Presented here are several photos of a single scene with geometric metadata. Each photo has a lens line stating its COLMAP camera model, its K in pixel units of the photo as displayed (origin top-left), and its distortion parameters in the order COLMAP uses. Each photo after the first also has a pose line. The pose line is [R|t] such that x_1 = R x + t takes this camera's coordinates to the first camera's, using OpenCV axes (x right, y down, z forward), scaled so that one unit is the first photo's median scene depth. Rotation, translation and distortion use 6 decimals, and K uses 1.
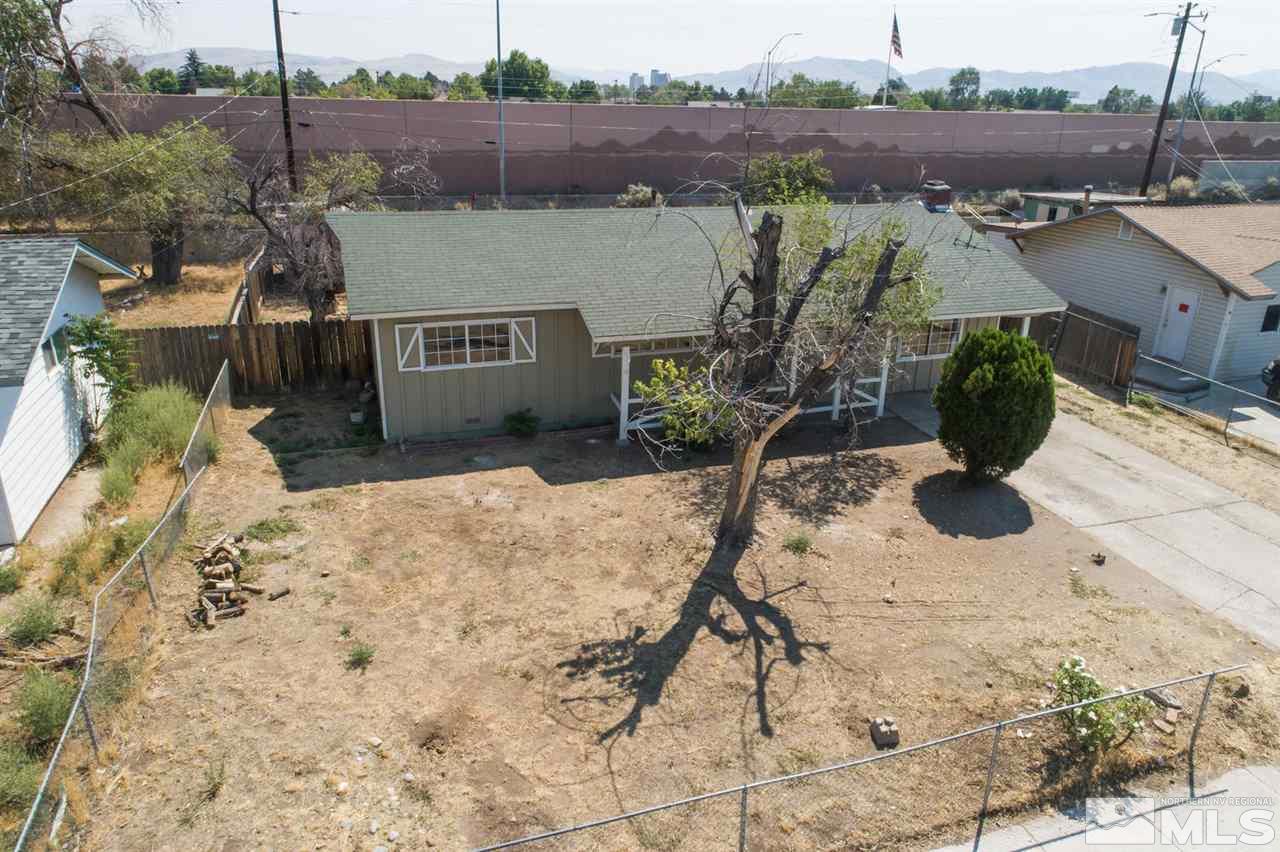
lens RADIAL K [[855.3, 0, 636.6], [0, 855.3, 424.5], [0, 0, 1]] dist [-0.002650, 0.004556]
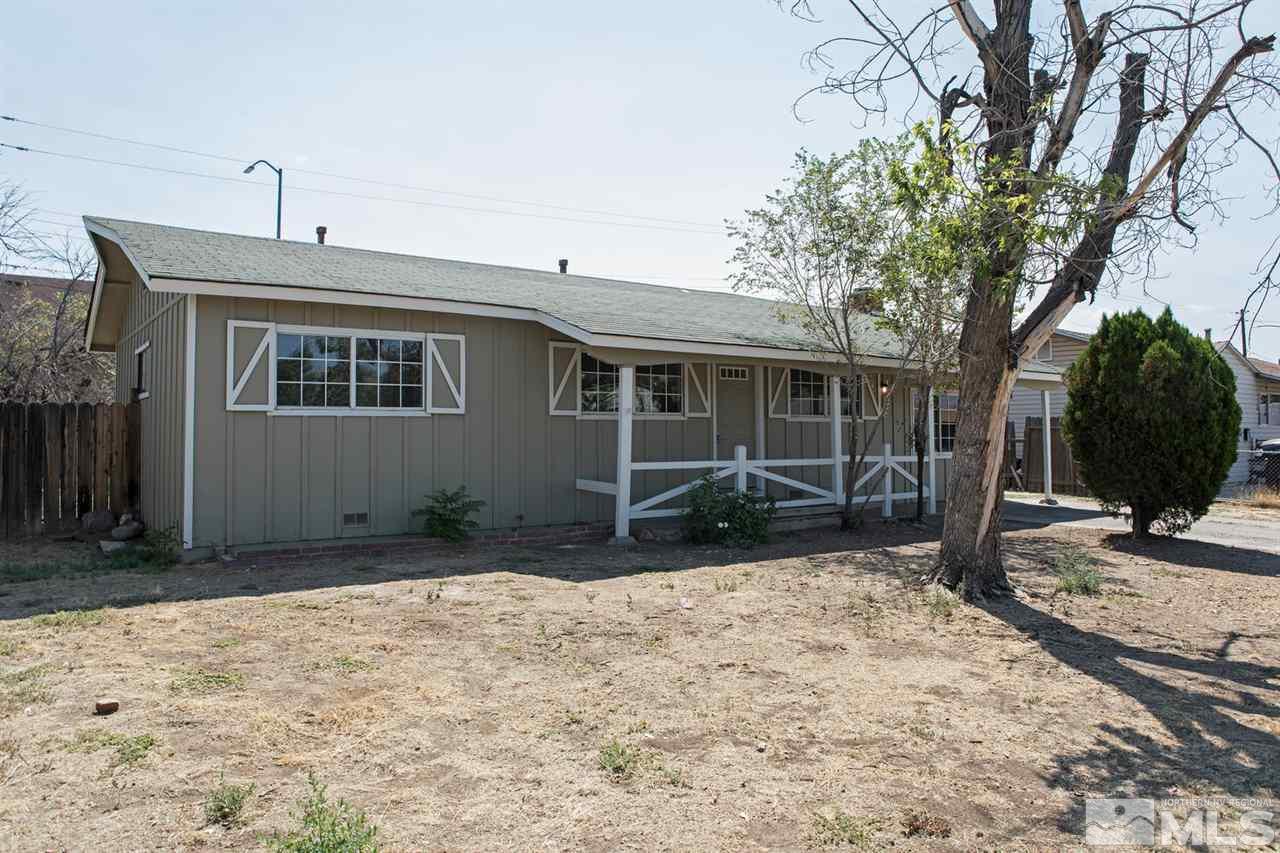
lens RADIAL K [[887.8, 0, 607.8], [0, 887.8, 402.1], [0, 0, 1]] dist [-0.075058, 0.001388]
pose [[0.957496, -0.012934, 0.288156, -0.225043], [0.126226, 0.917049, -0.378269, 0.181943], [-0.259361, 0.398564, 0.879704, 0.496641]]
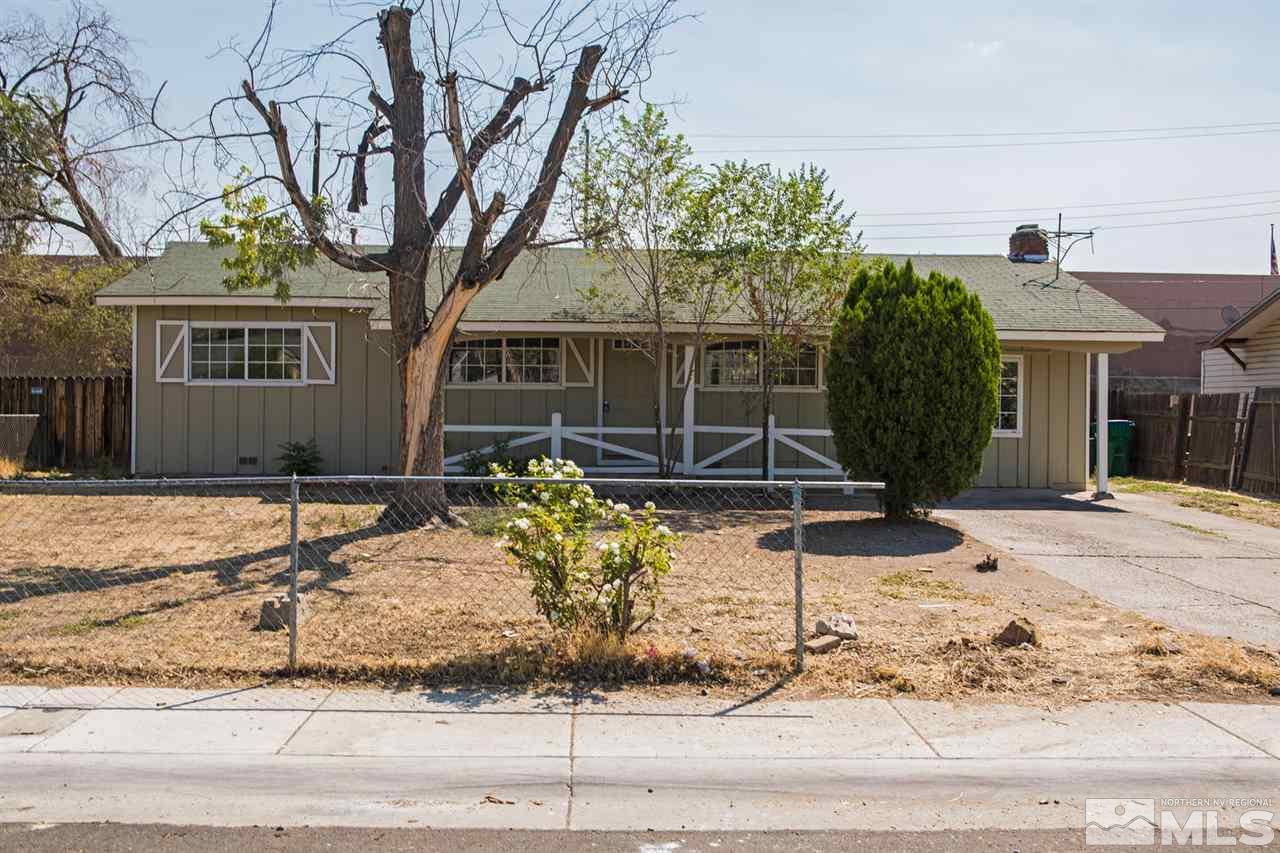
lens RADIAL K [[1175.5, 0, 644.0], [0, 1175.5, 425.2], [0, 0, 1]] dist [-0.030879, -0.004741]
pose [[0.955155, -0.008109, -0.295995, 0.496639], [-0.098409, 0.934111, -0.343149, 0.319280], [0.279275, 0.356889, 0.891423, 0.206002]]
